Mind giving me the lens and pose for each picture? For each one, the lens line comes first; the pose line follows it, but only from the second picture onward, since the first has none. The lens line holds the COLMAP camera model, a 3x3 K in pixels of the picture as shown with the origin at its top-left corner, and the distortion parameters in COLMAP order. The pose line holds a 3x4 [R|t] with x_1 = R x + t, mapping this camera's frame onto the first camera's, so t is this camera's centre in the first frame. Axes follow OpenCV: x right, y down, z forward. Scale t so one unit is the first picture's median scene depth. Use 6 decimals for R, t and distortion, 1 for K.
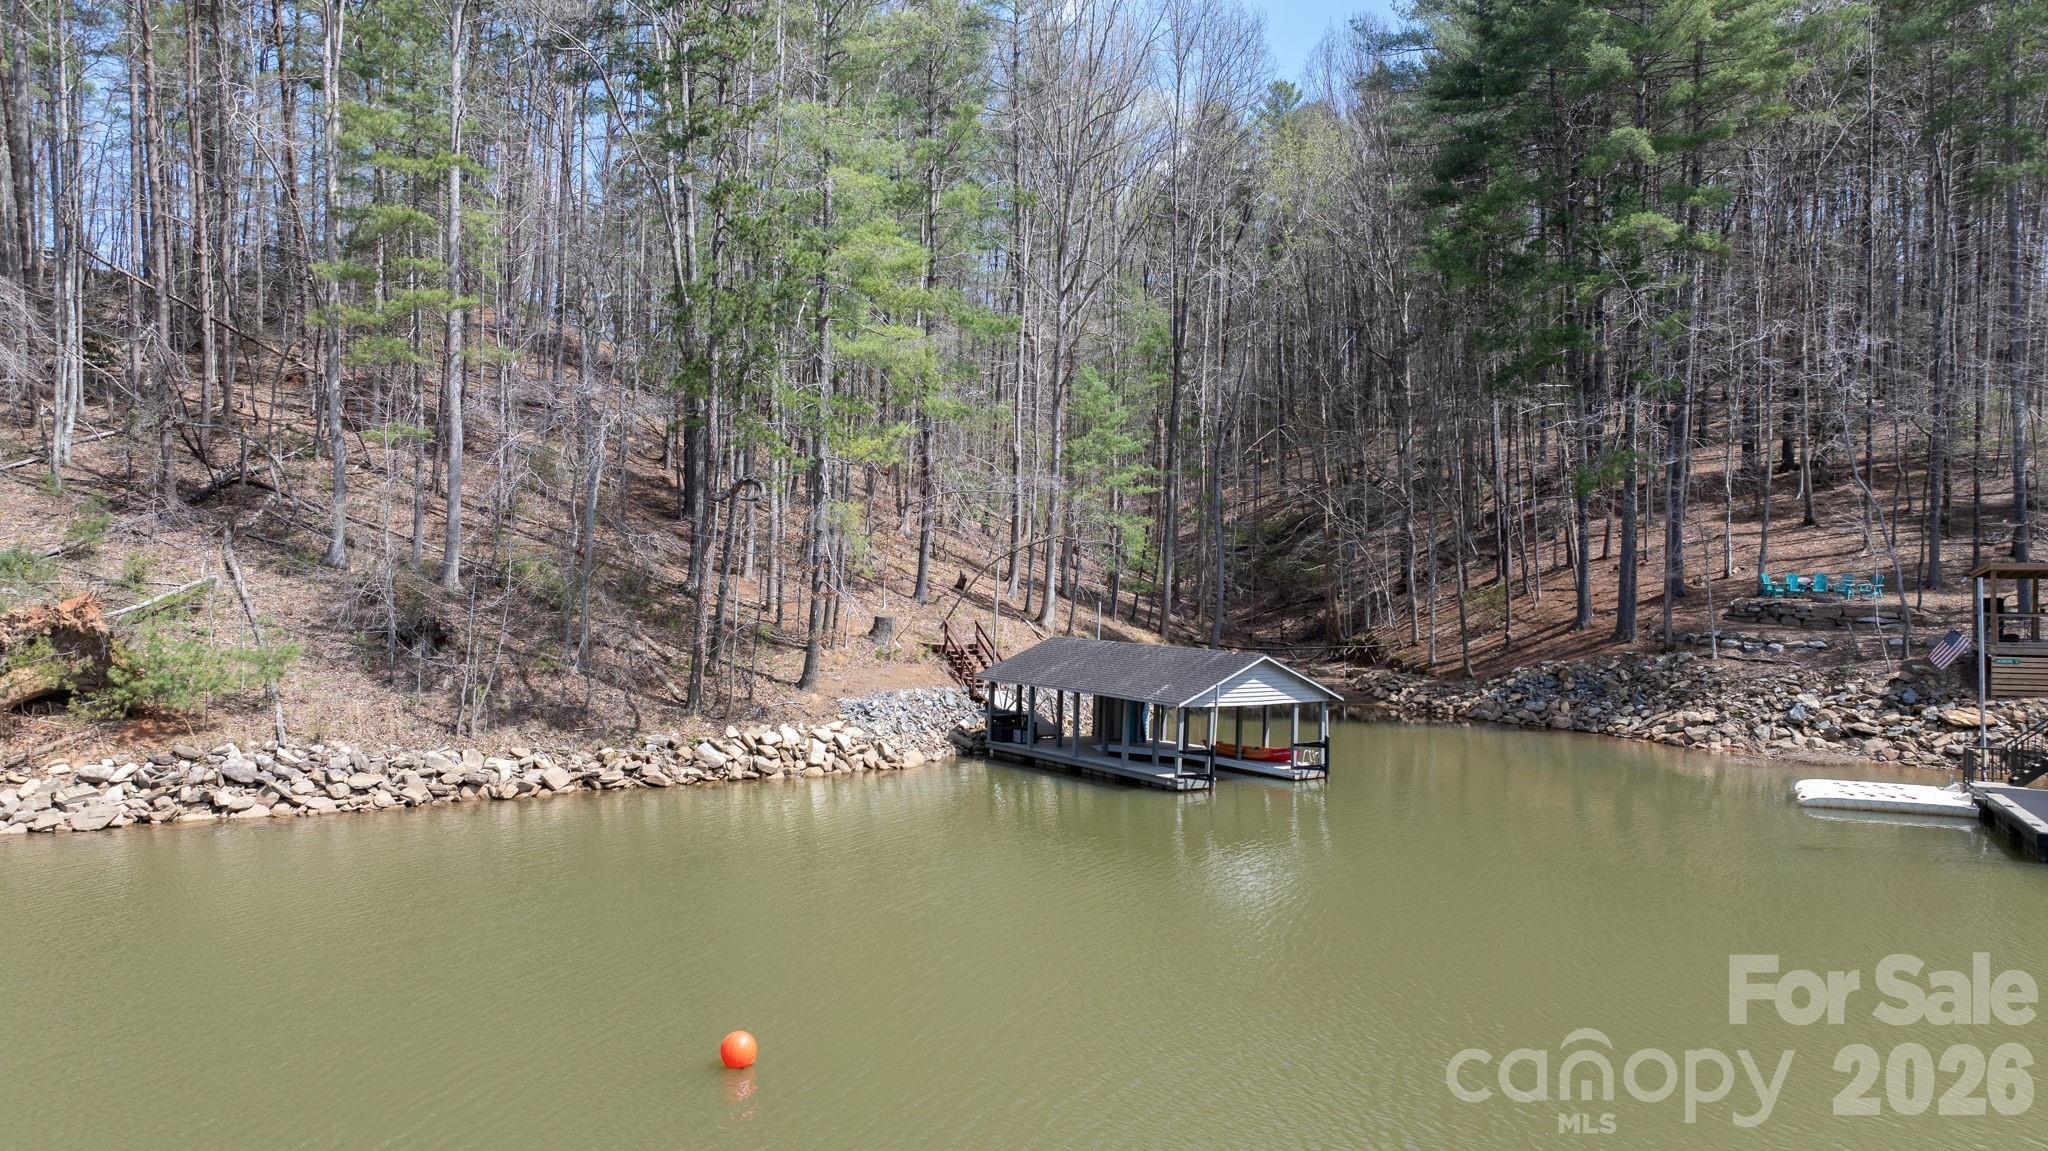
lens RADIAL K [[1427.1, 0, 1034.3], [0, 1427.1, 571.2], [0, 0, 1]] dist [-0.015201, -0.003905]
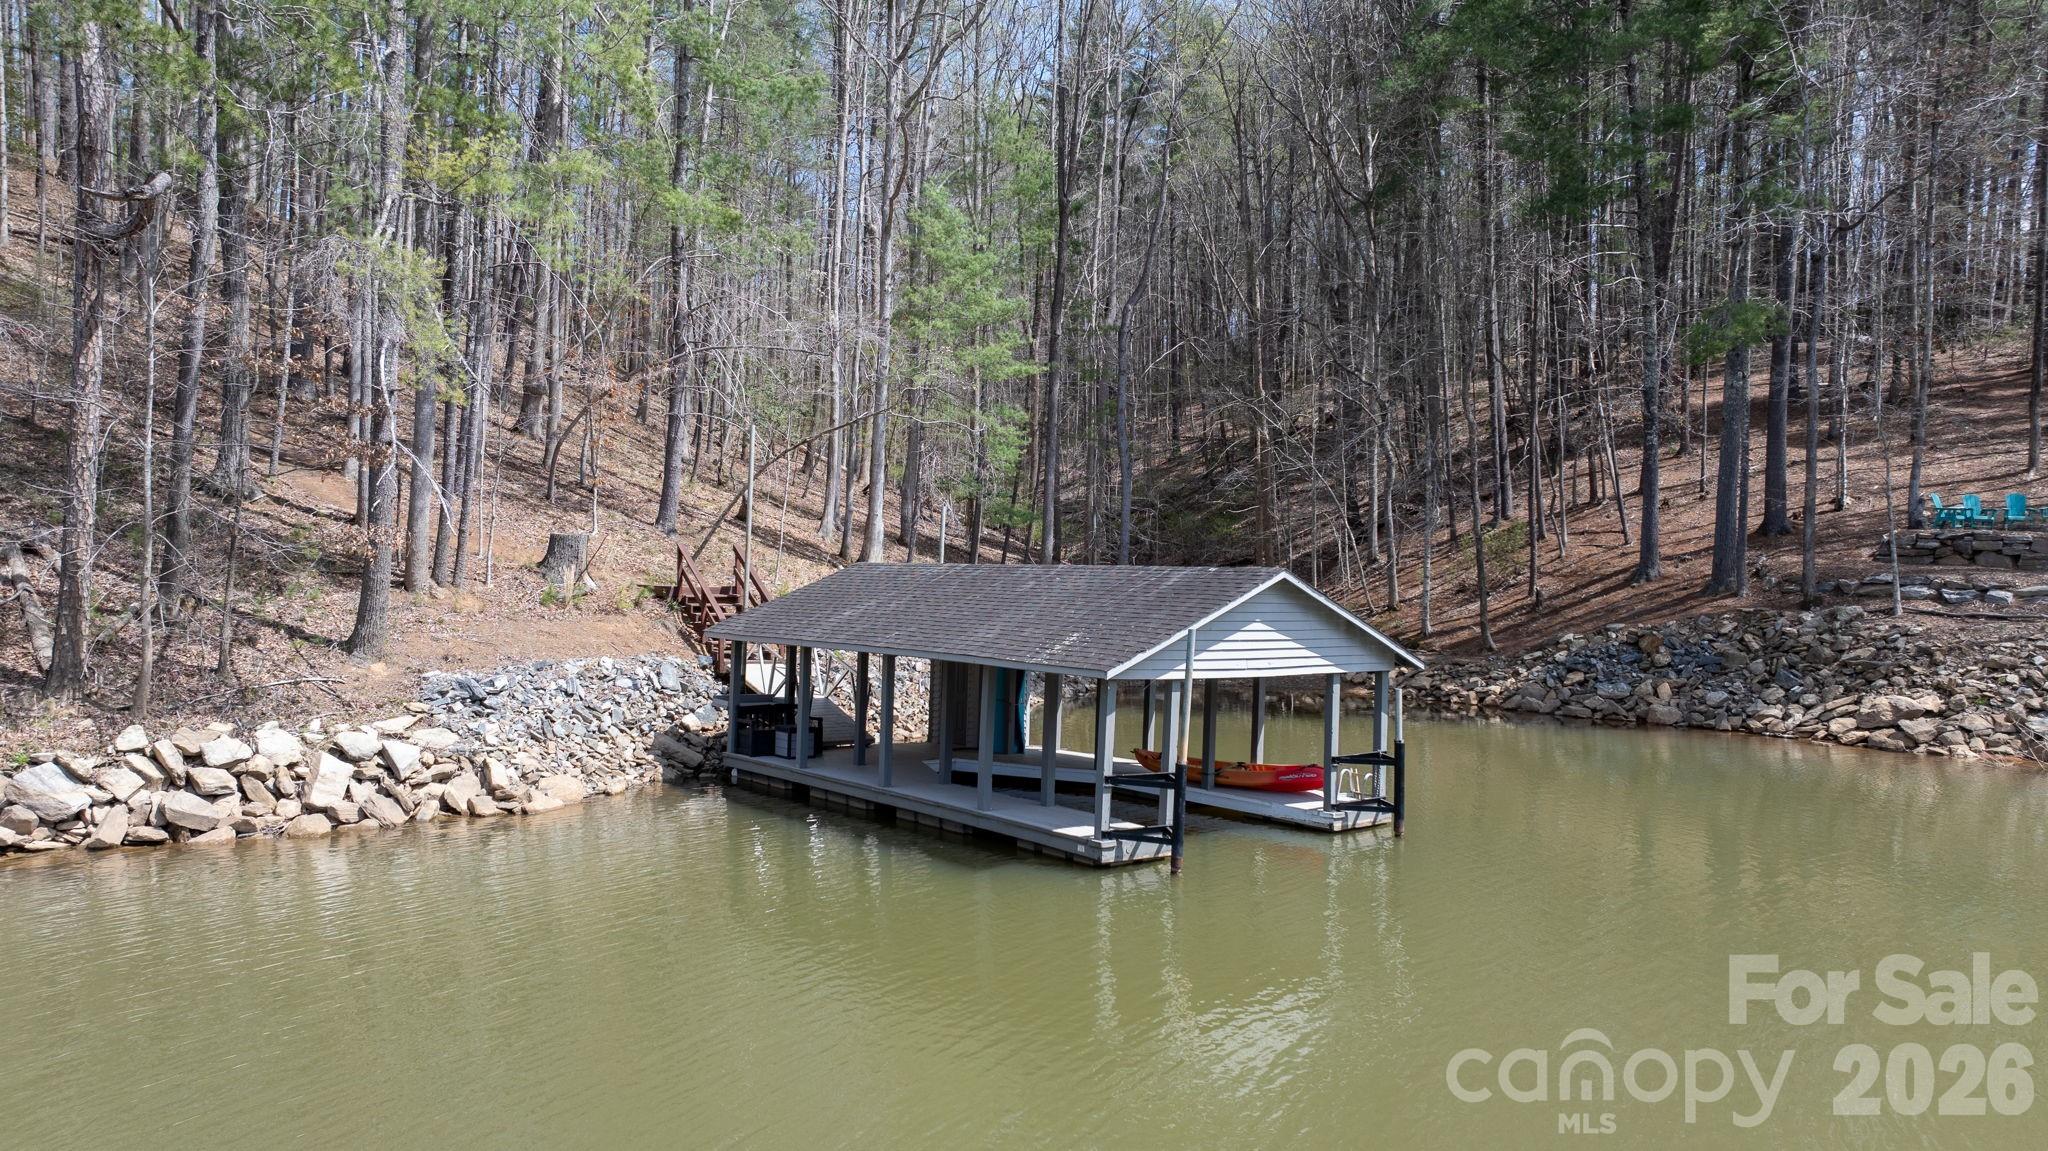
lens RADIAL K [[1427.1, 0, 1019.7], [0, 1427.1, 573.6], [0, 0, 1]] dist [-0.015201, -0.003905]
pose [[0.996463, 0.003402, 0.083969, 0.031758], [-0.003499, 0.999993, 0.001011, 0.052754], [-0.083965, -0.001301, 0.996468, 0.475037]]
